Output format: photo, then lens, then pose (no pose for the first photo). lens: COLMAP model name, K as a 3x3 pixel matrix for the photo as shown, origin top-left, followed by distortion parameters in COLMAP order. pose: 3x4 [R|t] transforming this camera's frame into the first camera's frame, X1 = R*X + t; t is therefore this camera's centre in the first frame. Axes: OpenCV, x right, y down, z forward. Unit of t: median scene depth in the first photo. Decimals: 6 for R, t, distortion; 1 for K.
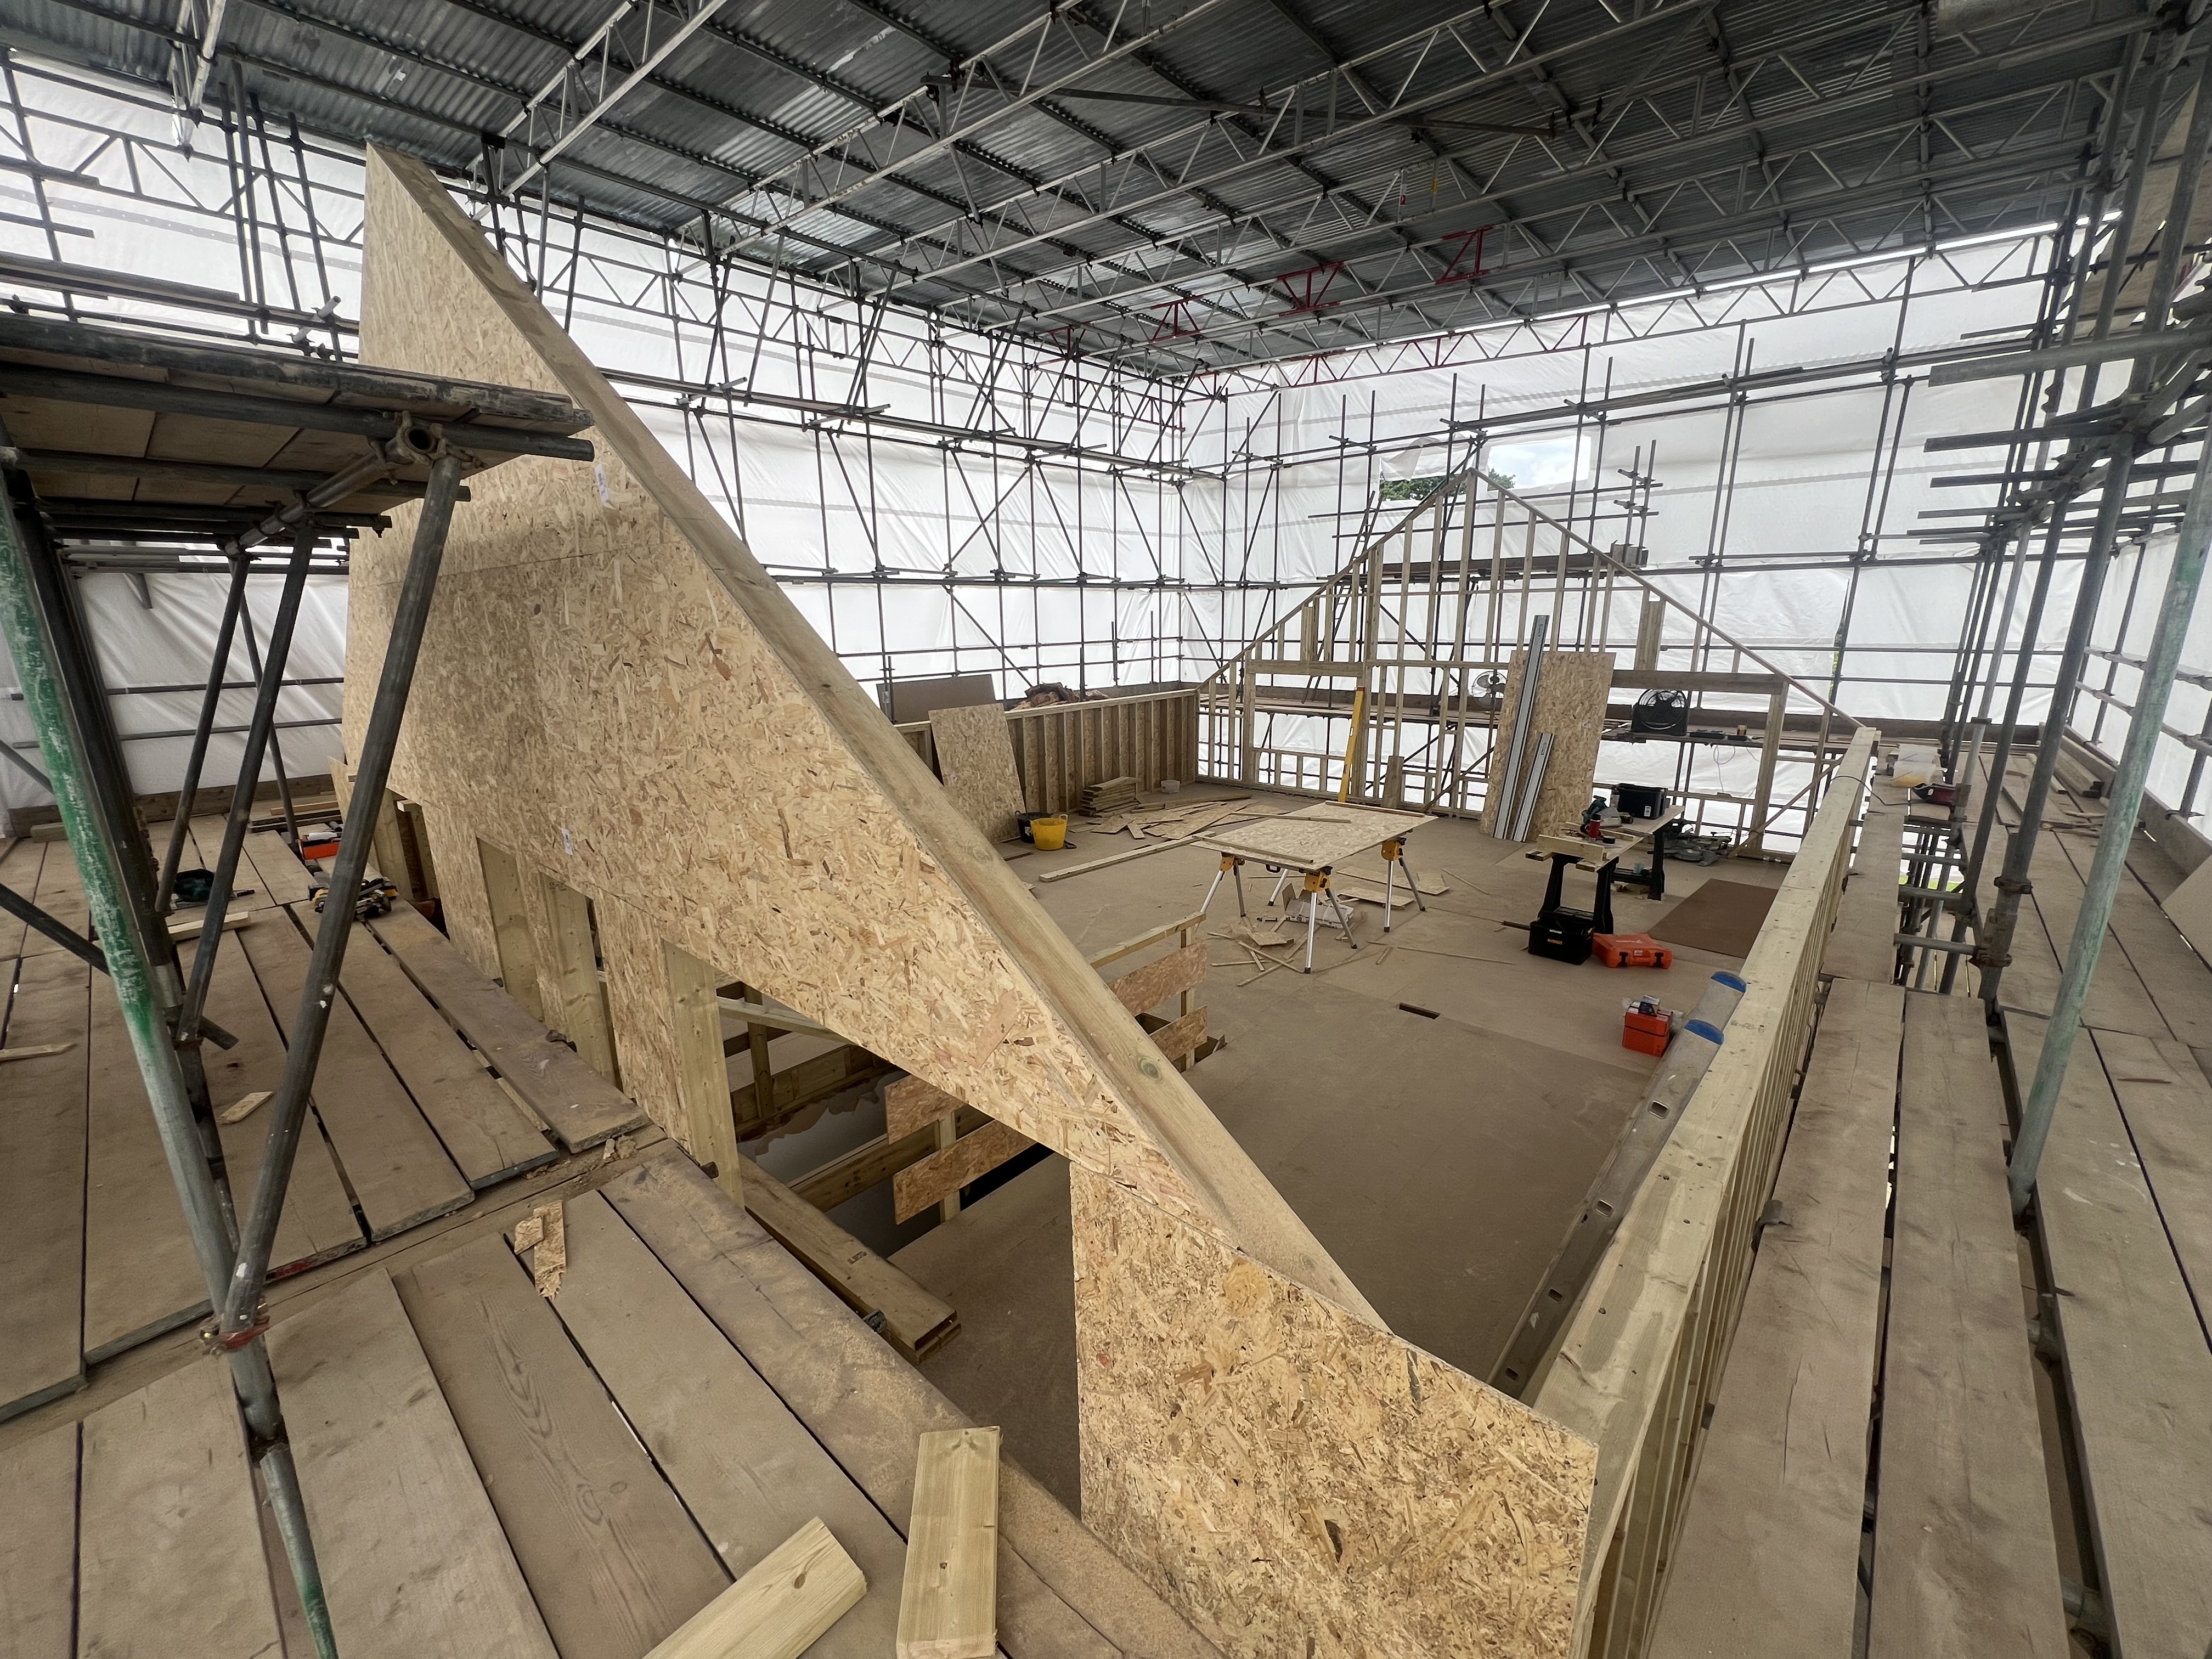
lens RADIAL K [[882.7, 0, 1106.1], [0, 882.7, 834.3], [0, 0, 1]] dist [0.000621, -0.000869]
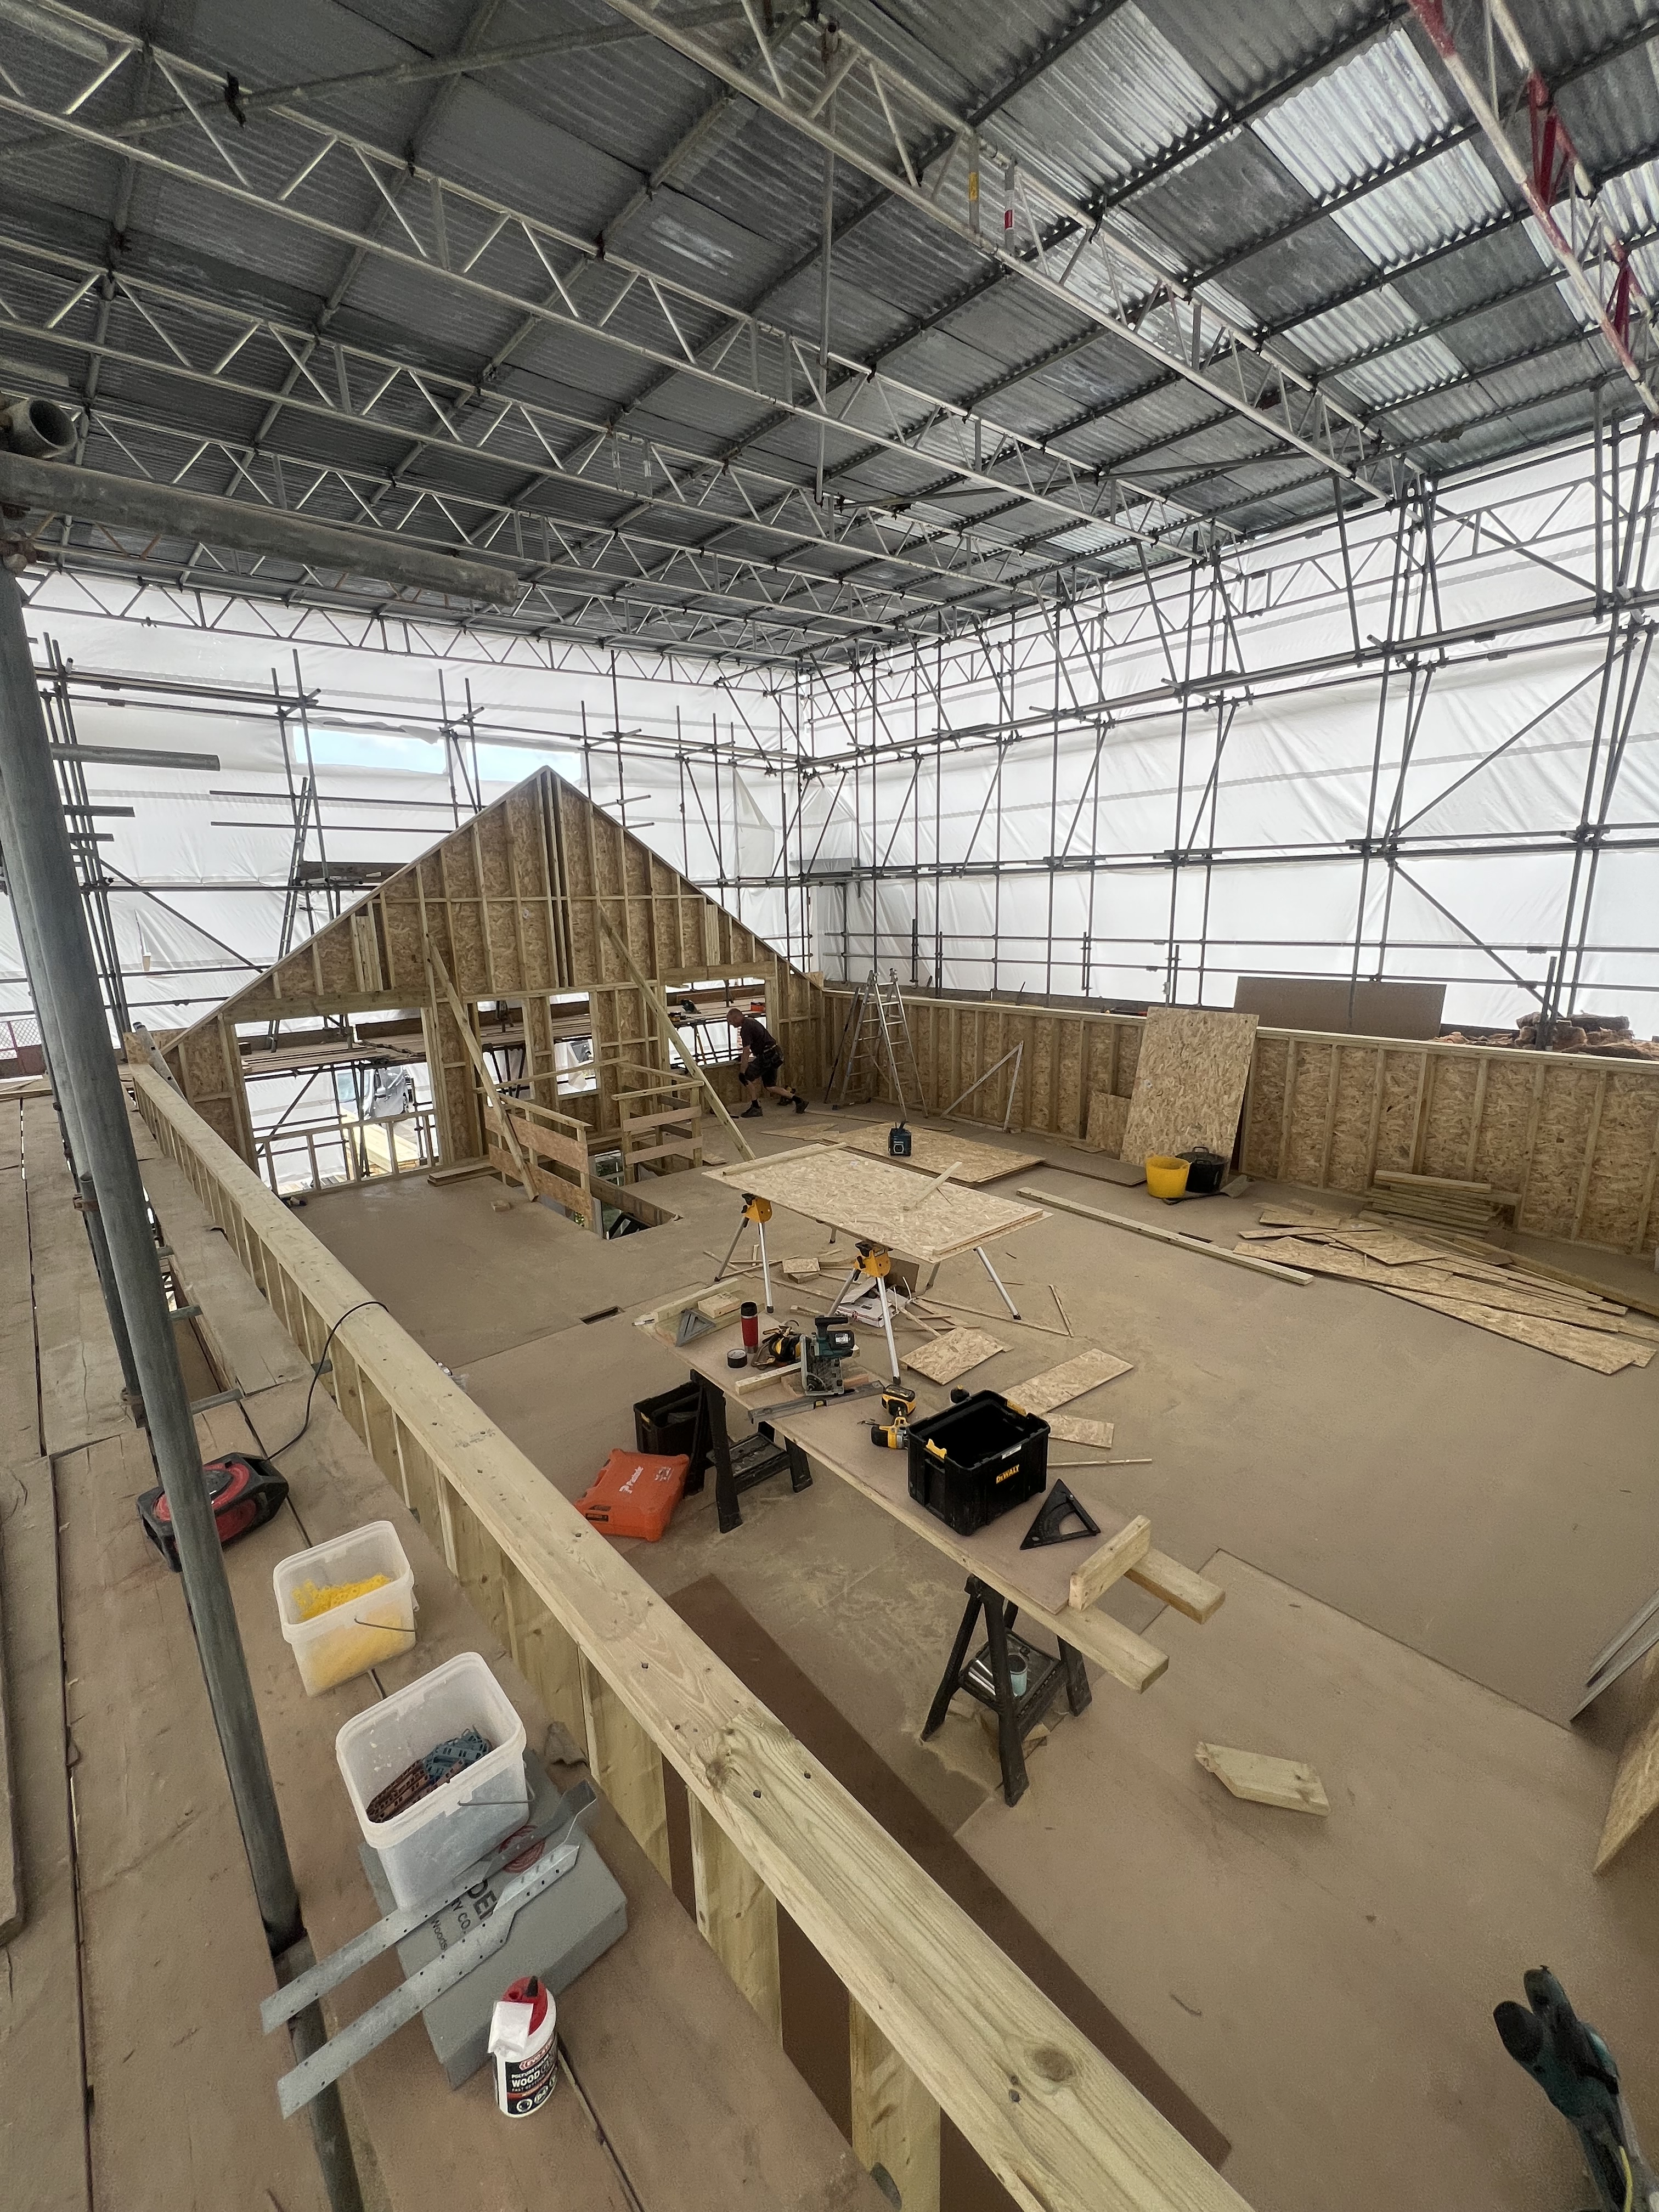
lens RADIAL K [[882.7, 0, 829.8], [0, 882.7, 1104.4], [0, 0, 1]] dist [0.000621, -0.000869]
pose [[-0.118414, 0.234285, -0.964929, 1.018314], [-0.228524, 0.939251, 0.256094, -0.277707], [0.966310, 0.250834, -0.057681, 1.042160]]
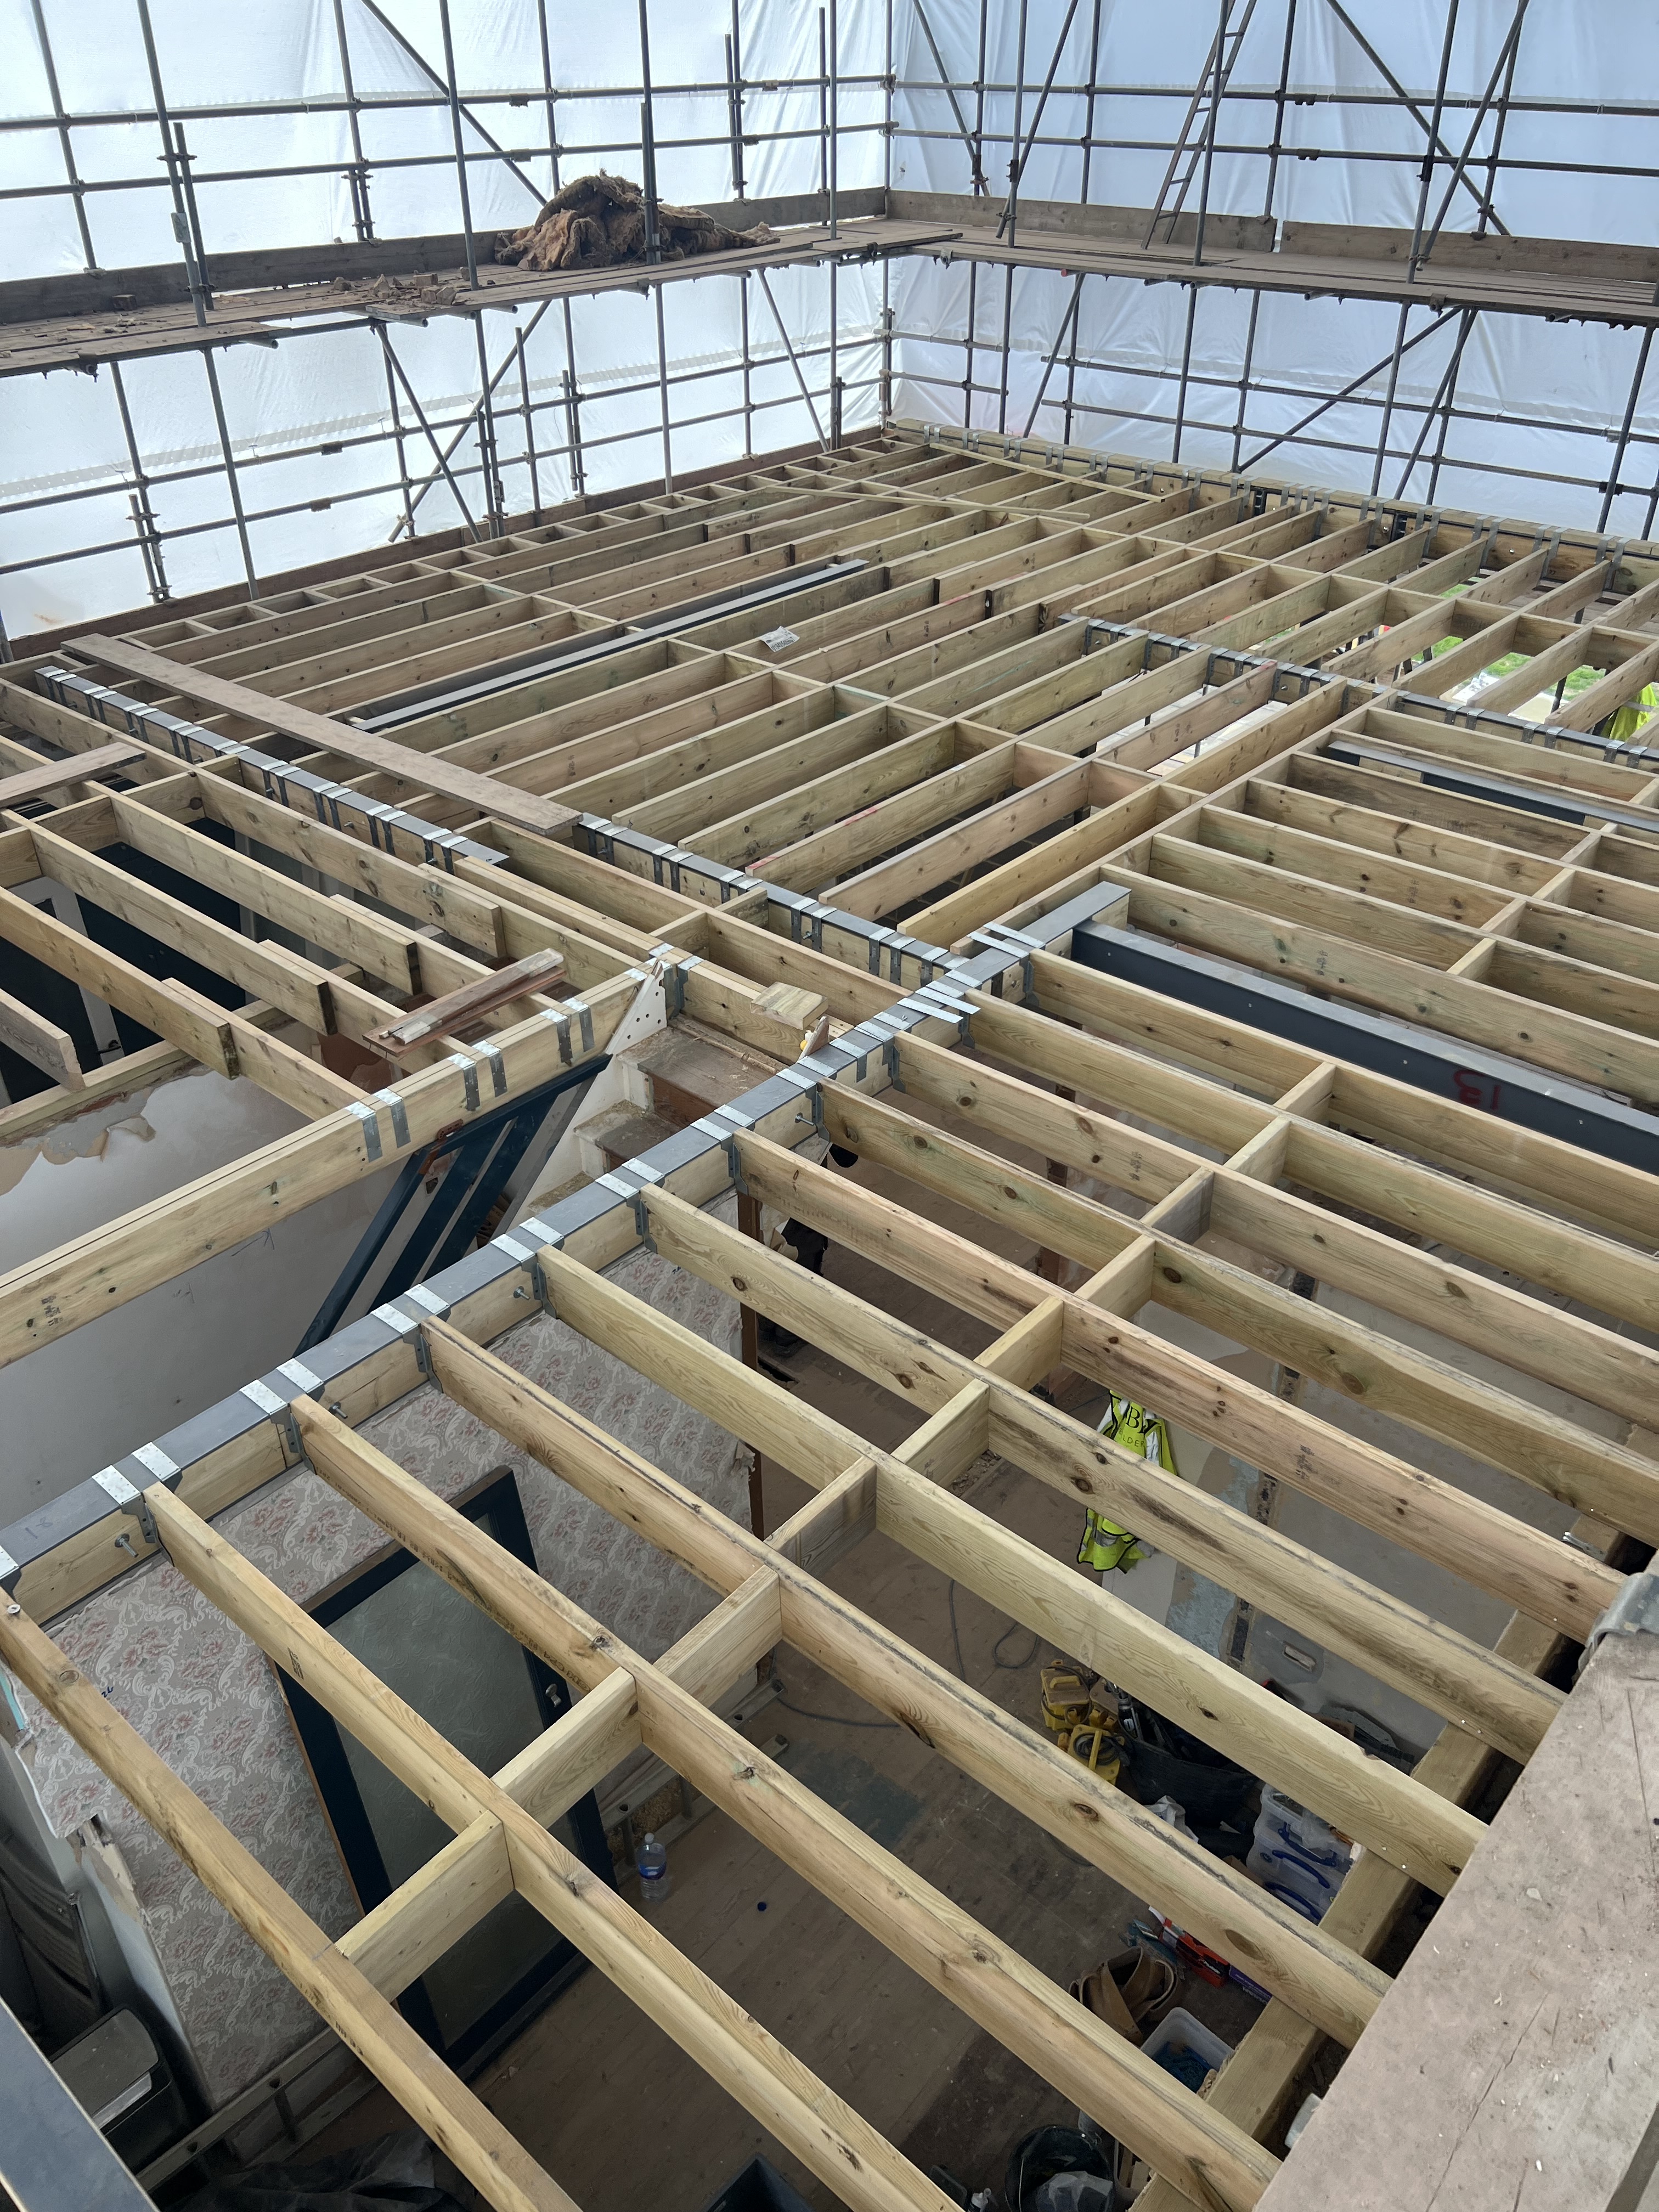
lens RADIAL K [[1658.6, 0, 830.3], [0, 1658.6, 1103.1], [0, 0, 1]] dist [0.045589, -0.052964]
pose [[0.999869, 0.003121, 0.015865, 0.055740], [-0.008153, 0.944631, 0.328032, -0.015601], [-0.013962, -0.328118, 0.944533, 0.045703]]
